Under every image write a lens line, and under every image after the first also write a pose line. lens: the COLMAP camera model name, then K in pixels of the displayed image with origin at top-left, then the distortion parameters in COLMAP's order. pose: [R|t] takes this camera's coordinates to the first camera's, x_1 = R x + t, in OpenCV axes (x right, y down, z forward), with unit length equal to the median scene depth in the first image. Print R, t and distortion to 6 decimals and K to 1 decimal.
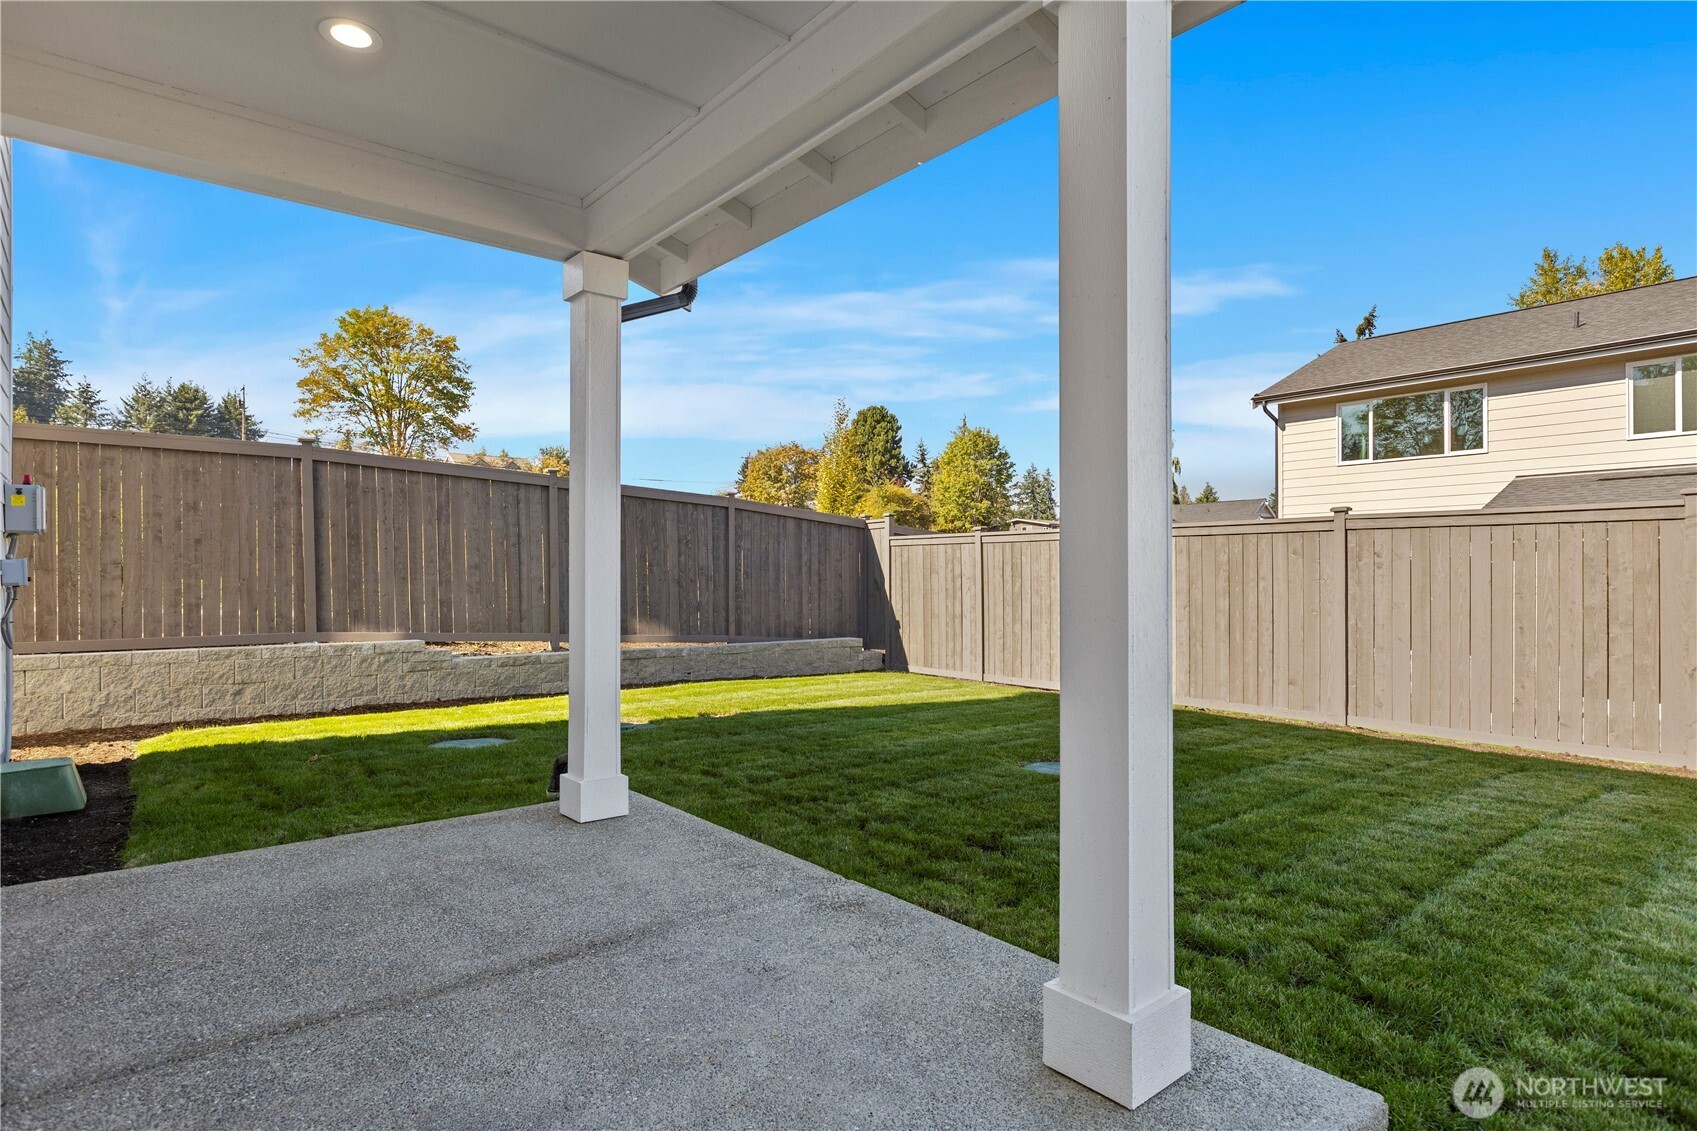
lens RADIAL K [[897.2, 0, 853.9], [0, 897.2, 572.5], [0, 0, 1]] dist [0.004159, 0.000403]
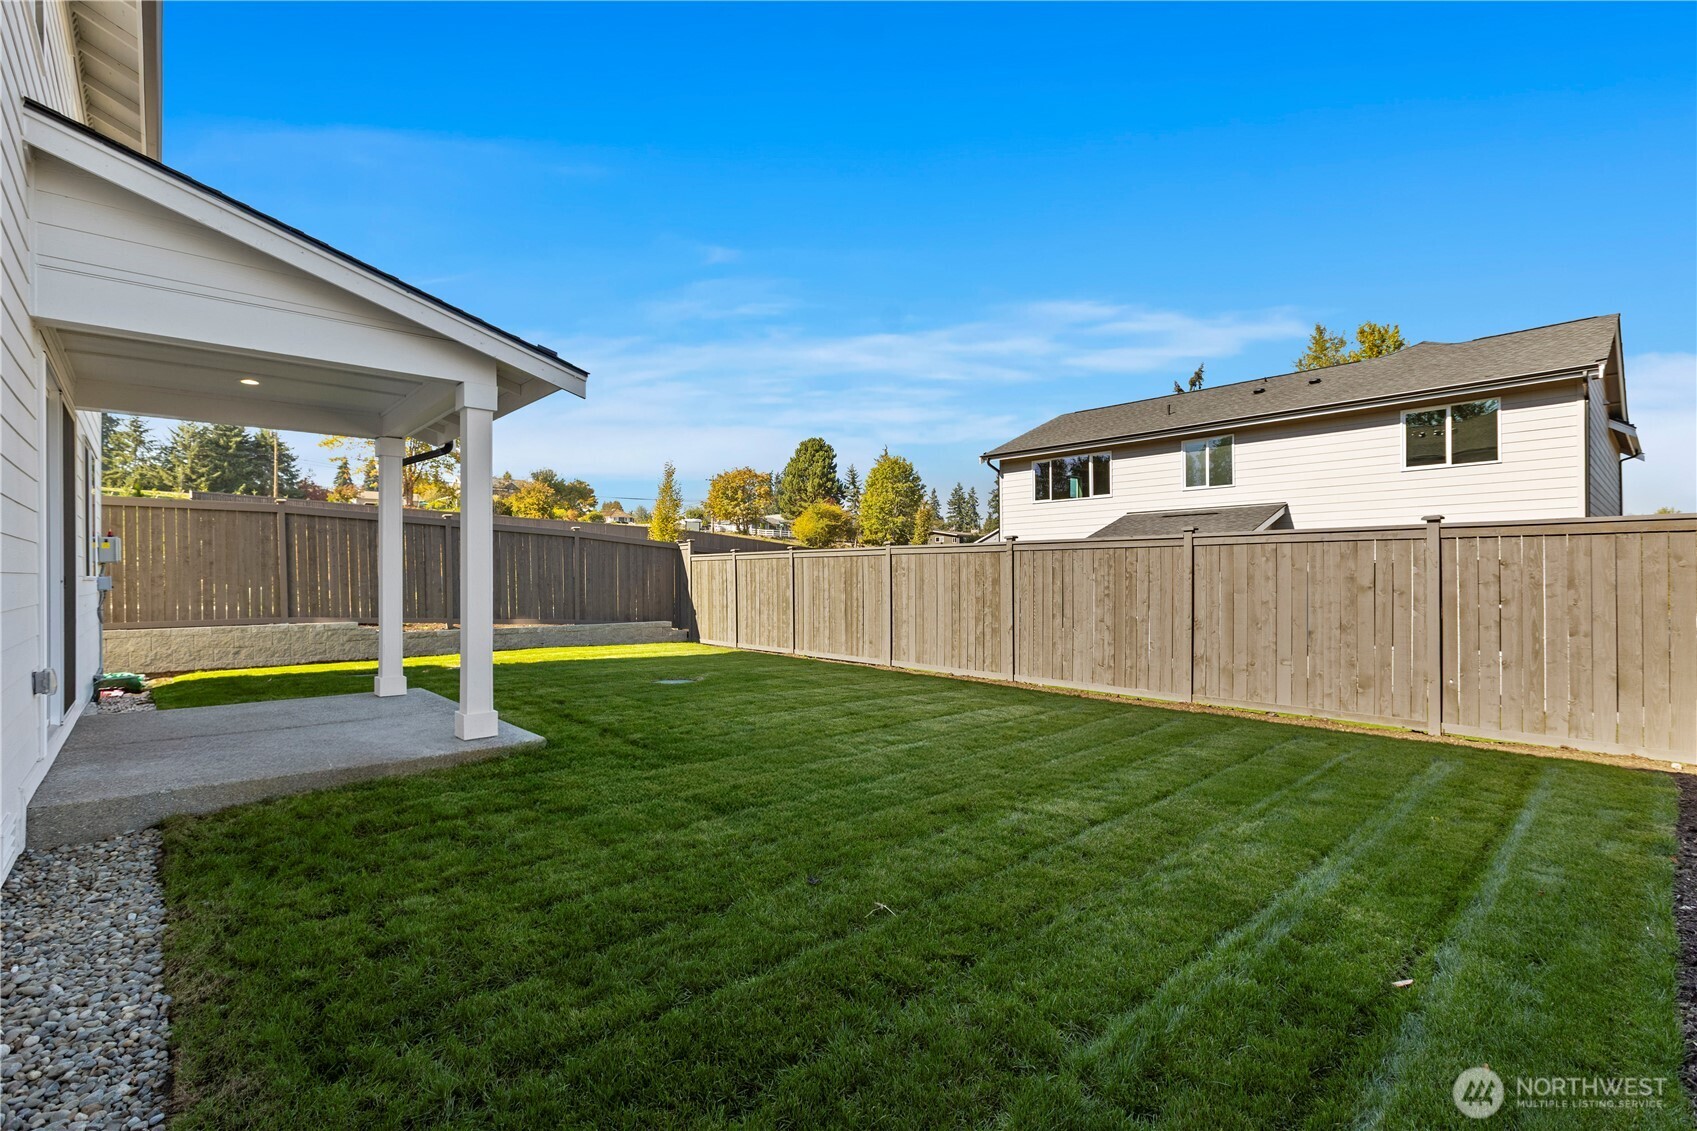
lens RADIAL K [[742.8, 0, 844.9], [0, 742.8, 577.2], [0, 0, 1]] dist [-0.000337, 0.000511]
pose [[0.998484, -0.004325, 0.054877, 0.231214], [0.004121, 0.999984, 0.003831, -0.005592], [-0.054893, -0.003599, 0.998486, -0.277163]]
